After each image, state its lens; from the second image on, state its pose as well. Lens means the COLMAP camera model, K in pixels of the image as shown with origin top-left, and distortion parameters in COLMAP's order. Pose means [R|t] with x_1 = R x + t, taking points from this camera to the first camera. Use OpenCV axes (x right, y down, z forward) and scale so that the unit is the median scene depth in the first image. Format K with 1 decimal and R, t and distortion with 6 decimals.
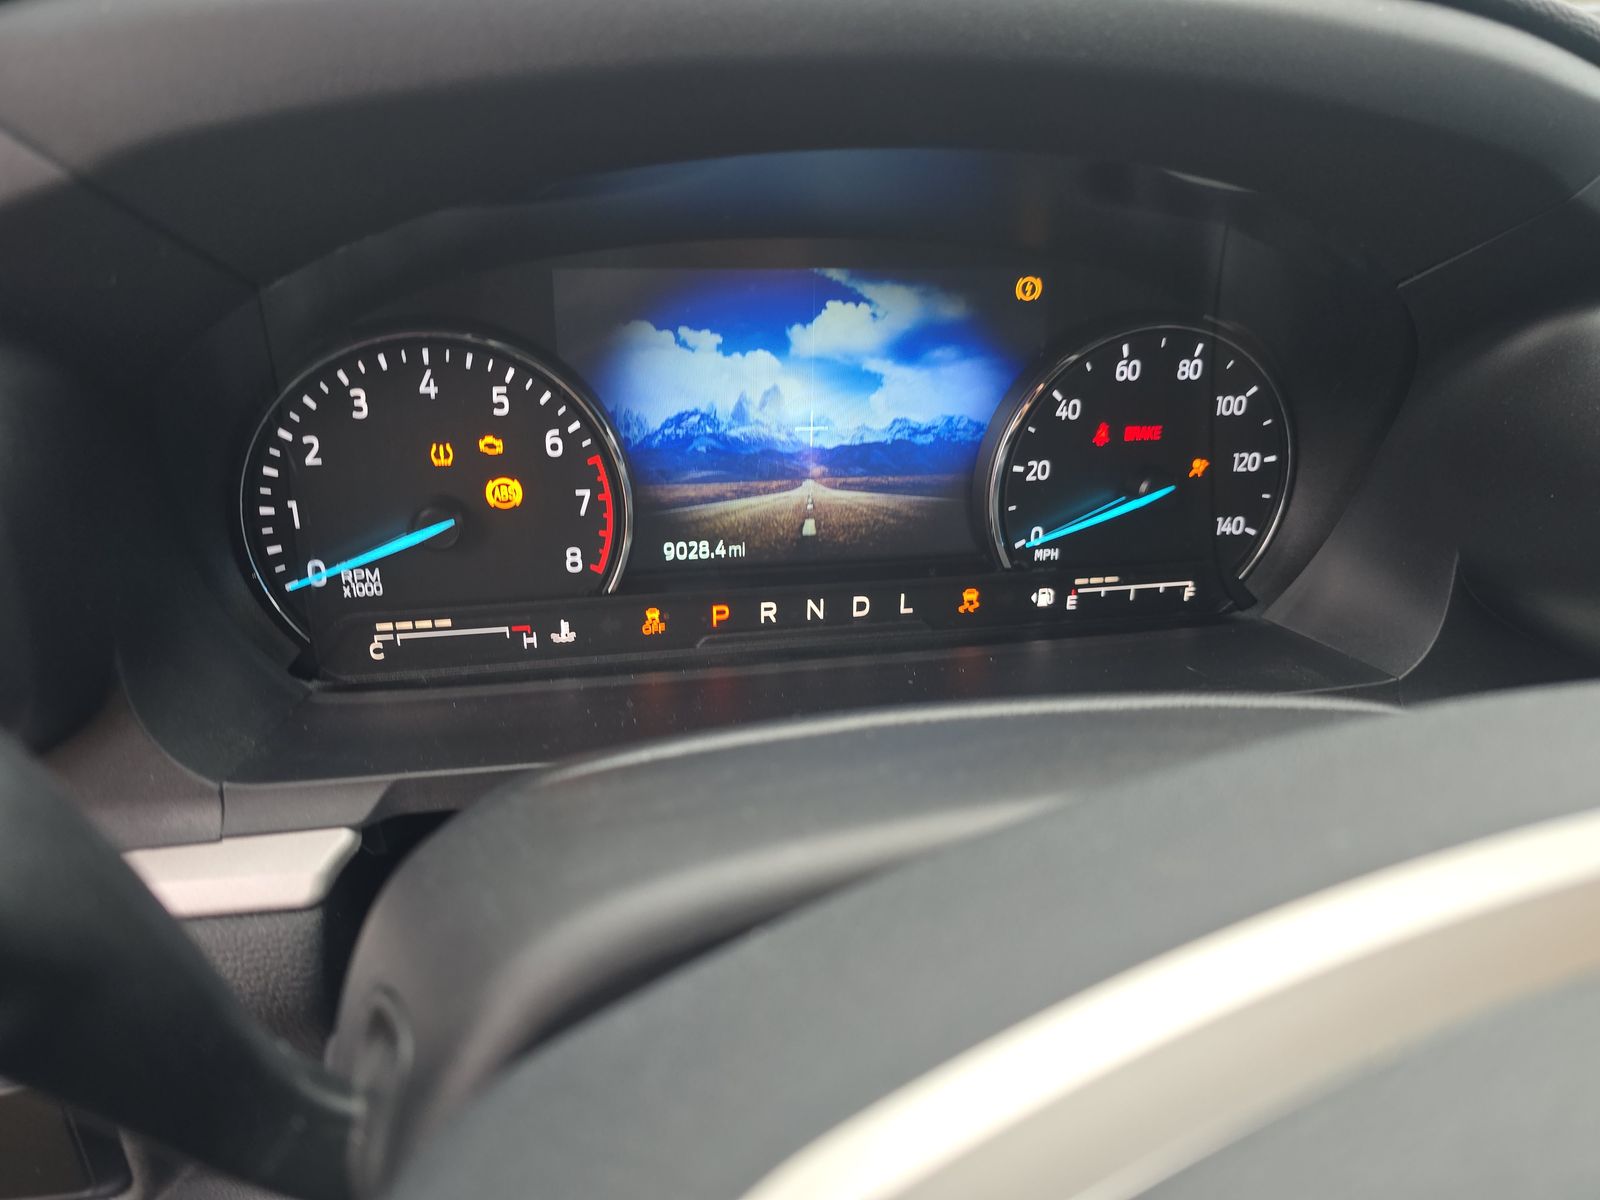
lens RADIAL K [[1049.9, 0, 800.0], [0, 1049.9, 600.0], [0, 0, 1]] dist [0.021506, -0.039861]
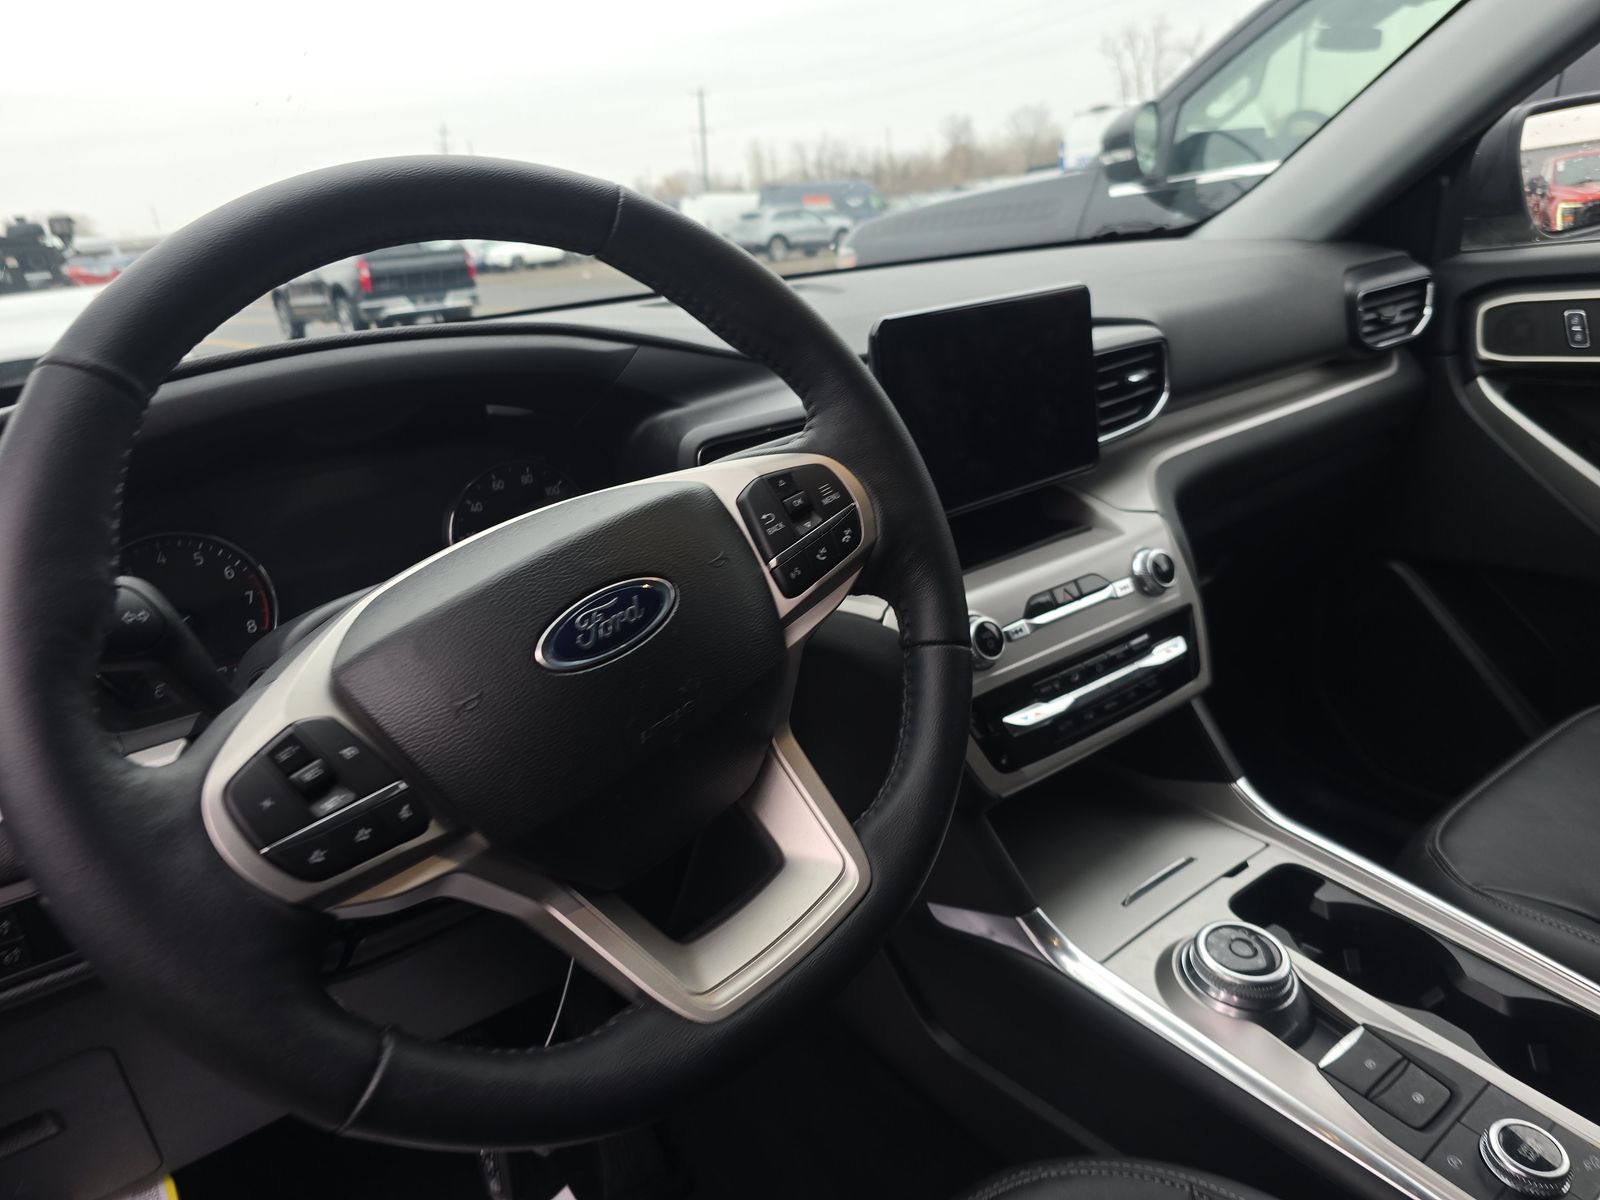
lens RADIAL K [[1049.9, 0, 800.0], [0, 1049.9, 600.0], [0, 0, 1]] dist [0.021506, -0.039861]
pose [[0.896651, -0.255026, 0.361910, 0.016411], [0.314544, 0.942208, -0.115356, 0.497192], [-0.311576, 0.217270, 0.925048, -1.281050]]
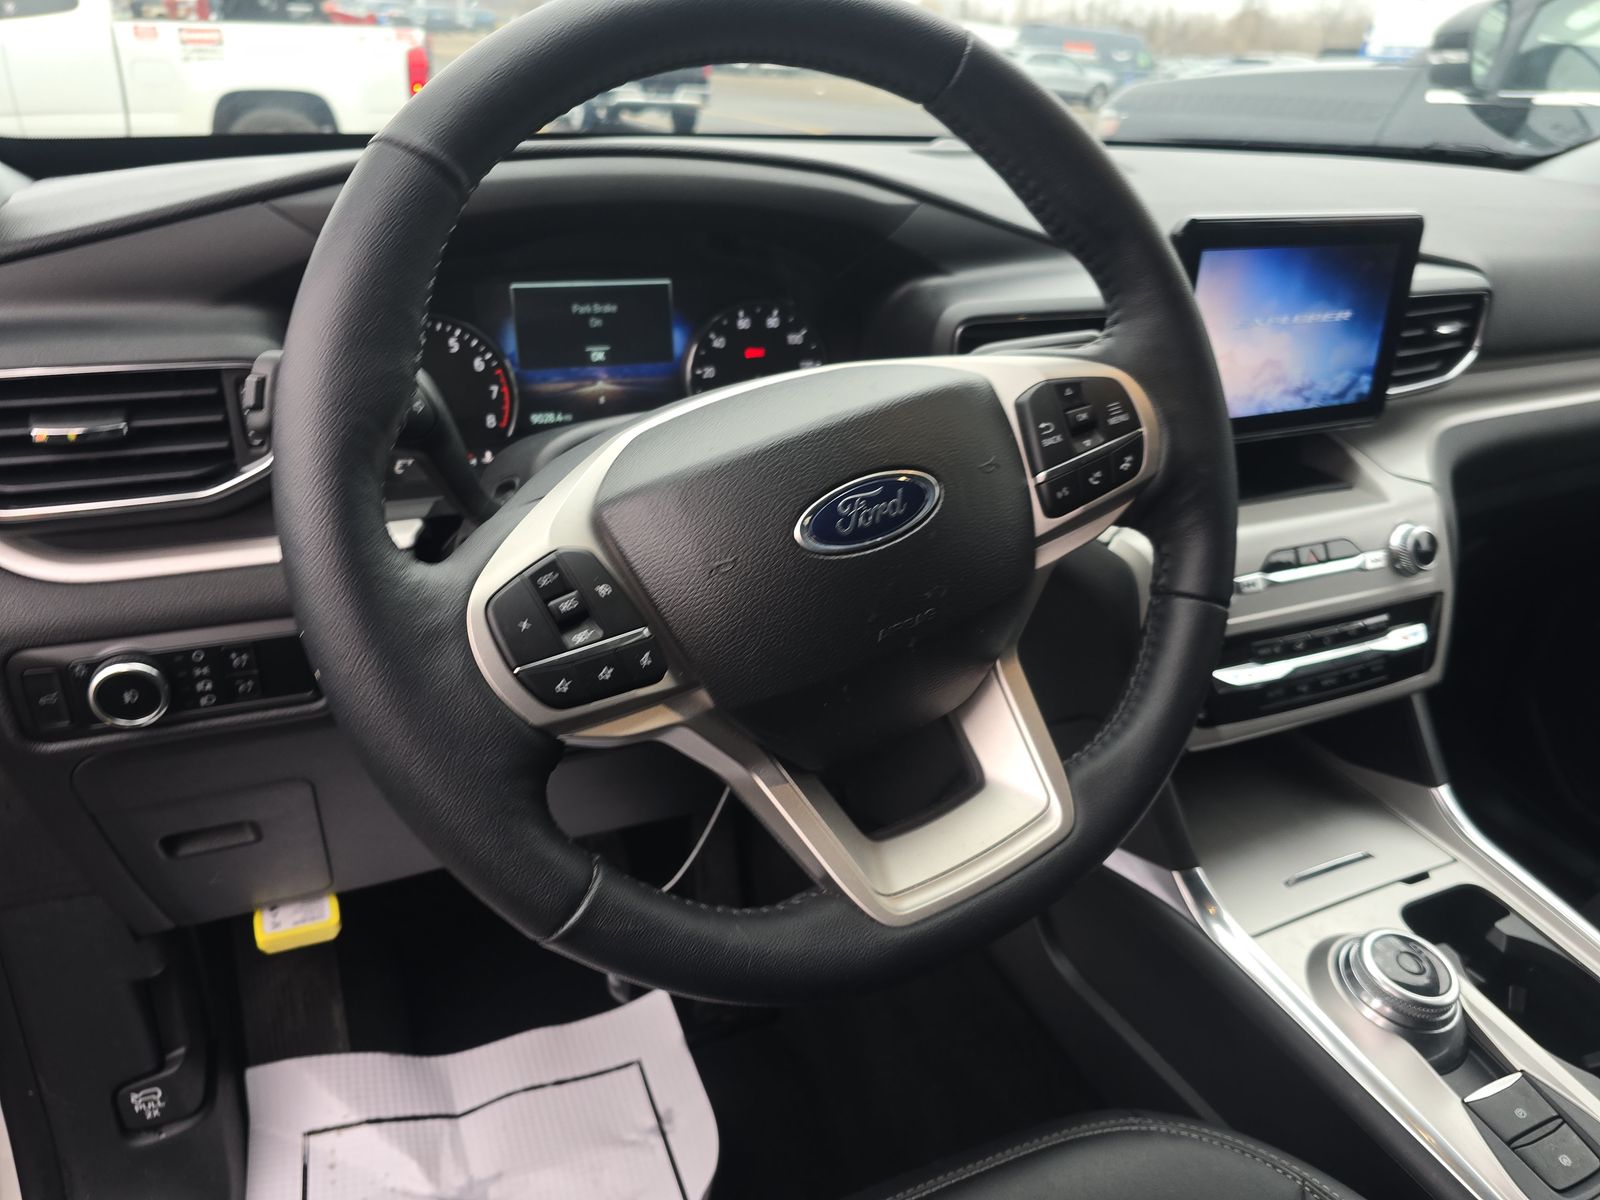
lens RADIAL K [[1049.9, 0, 800.0], [0, 1049.9, 600.0], [0, 0, 1]] dist [0.021506, -0.039861]
pose [[0.973876, -0.095008, 0.206250, -0.081423], [0.099444, 0.994980, -0.011222, 0.410850], [-0.204148, 0.031439, 0.978435, -1.200310]]
